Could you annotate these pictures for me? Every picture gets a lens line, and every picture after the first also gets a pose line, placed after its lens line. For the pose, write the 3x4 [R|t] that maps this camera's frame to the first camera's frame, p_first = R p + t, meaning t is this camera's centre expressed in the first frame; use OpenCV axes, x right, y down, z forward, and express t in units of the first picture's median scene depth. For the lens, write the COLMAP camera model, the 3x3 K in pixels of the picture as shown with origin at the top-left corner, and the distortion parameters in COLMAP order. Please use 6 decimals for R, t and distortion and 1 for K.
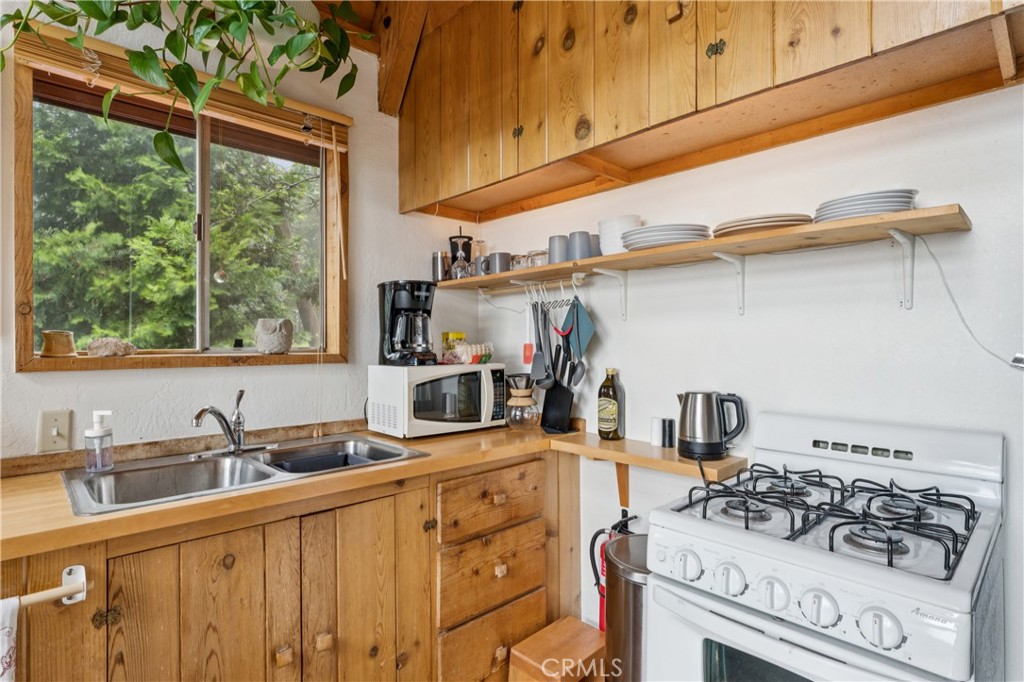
lens RADIAL K [[525.6, 0, 511.3], [0, 525.6, 340.2], [0, 0, 1]] dist [-0.005135, 0.001683]
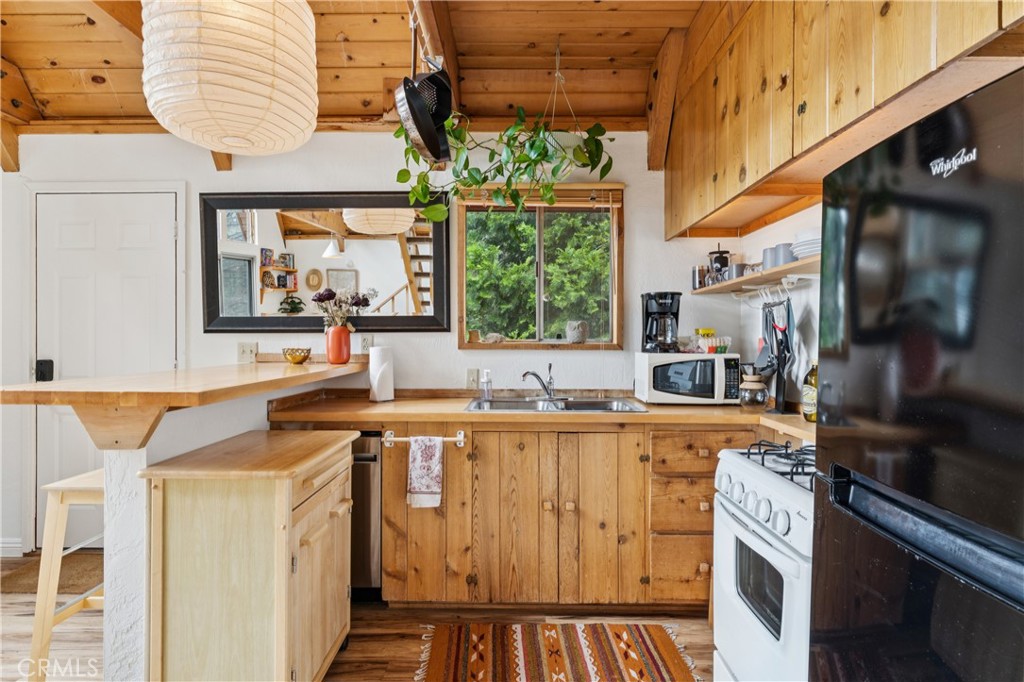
lens RADIAL K [[509.9, 0, 506.2], [0, 509.9, 338.6], [0, 0, 1]] dist [-0.003868, -0.000874]
pose [[0.715969, 0.006648, -0.698100, 0.513043], [-0.002134, 0.999971, 0.007334, 0.001568], [0.698128, -0.003761, 0.715963, -0.278857]]
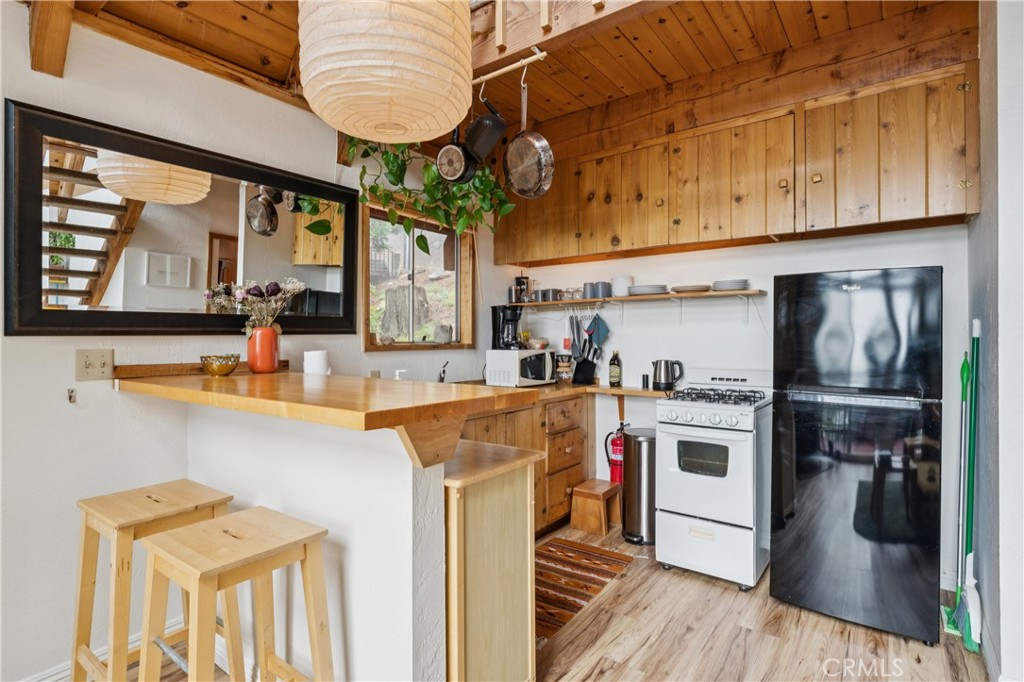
lens RADIAL K [[525.6, 0, 510.1], [0, 525.6, 336.8], [0, 0, 1]] dist [-0.005135, 0.001683]
pose [[0.985272, 0.000254, 0.170995, -0.577541], [-0.000545, 0.999998, 0.001658, -0.001968], [-0.170995, -0.001727, 0.985270, -0.942023]]
